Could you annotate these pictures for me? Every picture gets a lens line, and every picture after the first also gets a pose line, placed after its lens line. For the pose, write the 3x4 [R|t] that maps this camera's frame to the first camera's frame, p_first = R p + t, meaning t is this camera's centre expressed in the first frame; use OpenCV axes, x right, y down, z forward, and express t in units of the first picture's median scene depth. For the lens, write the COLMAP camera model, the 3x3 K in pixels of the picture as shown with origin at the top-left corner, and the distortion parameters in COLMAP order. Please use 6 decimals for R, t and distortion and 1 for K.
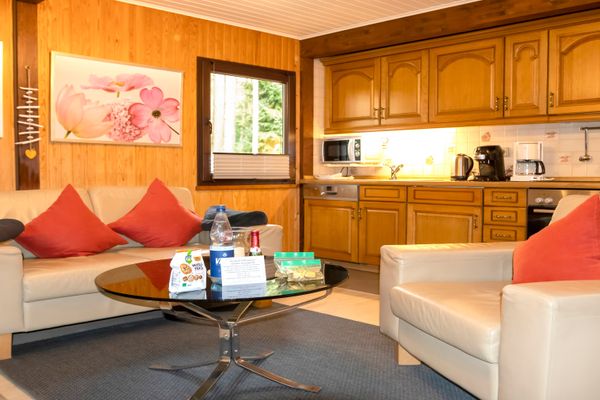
lens RADIAL K [[614.2, 0, 300.0], [0, 614.2, 200.0], [0, 0, 1]] dist [-0.011137, -0.006626]
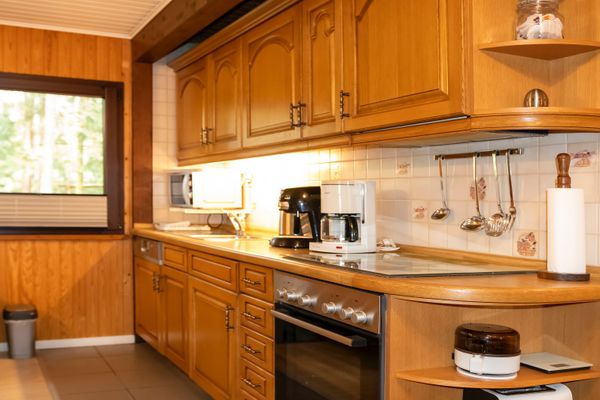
lens RADIAL K [[614.2, 0, 300.0], [0, 614.2, 200.0], [0, 0, 1]] dist [-0.011137, -0.006626]
pose [[0.940787, 0.018092, -0.338514, 0.542741], [-0.033376, 0.998667, -0.039385, -0.055808], [0.337351, 0.048352, 0.940137, 0.470972]]
